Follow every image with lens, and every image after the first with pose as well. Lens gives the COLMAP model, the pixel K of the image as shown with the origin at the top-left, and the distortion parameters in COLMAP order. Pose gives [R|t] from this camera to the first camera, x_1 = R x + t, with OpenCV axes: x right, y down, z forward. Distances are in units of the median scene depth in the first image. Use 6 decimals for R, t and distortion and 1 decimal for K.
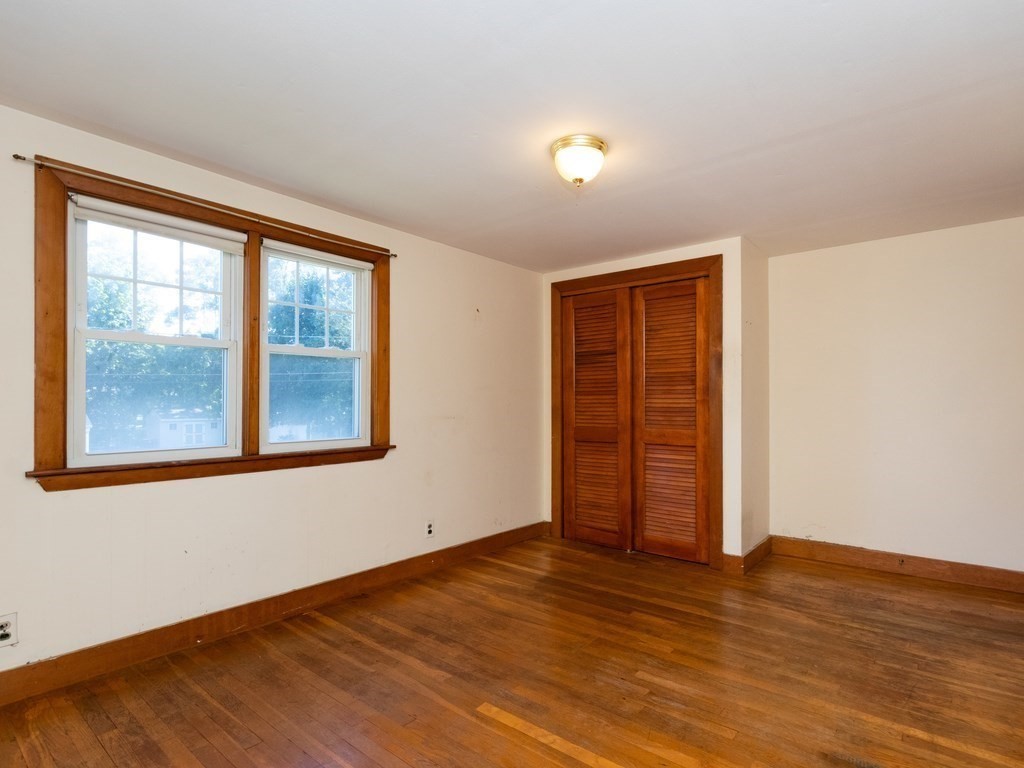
lens RADIAL K [[536.6, 0, 513.1], [0, 536.6, 398.7], [0, 0, 1]] dist [0.002142, 0.000613]
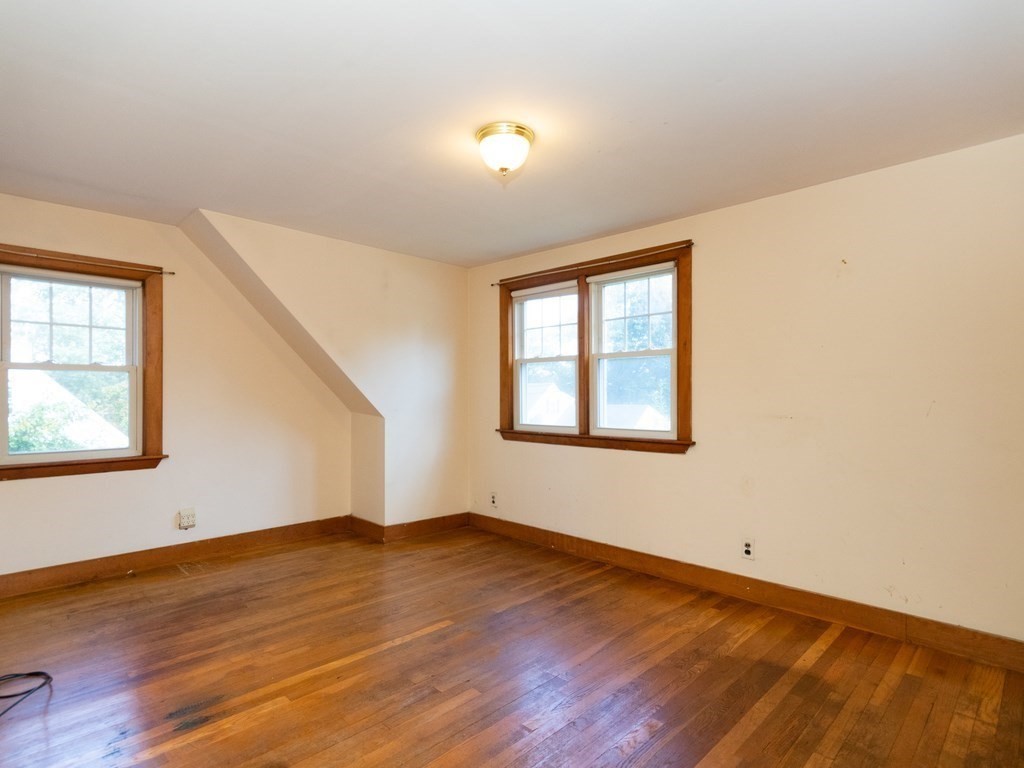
lens RADIAL K [[536.6, 0, 513.1], [0, 536.6, 398.7], [0, 0, 1]] dist [0.002142, 0.000613]
pose [[-0.077582, 0.003435, -0.996980, 0.987817], [0.004070, 0.999987, 0.003129, 0.006660], [0.996978, -0.003815, -0.077595, 0.981754]]
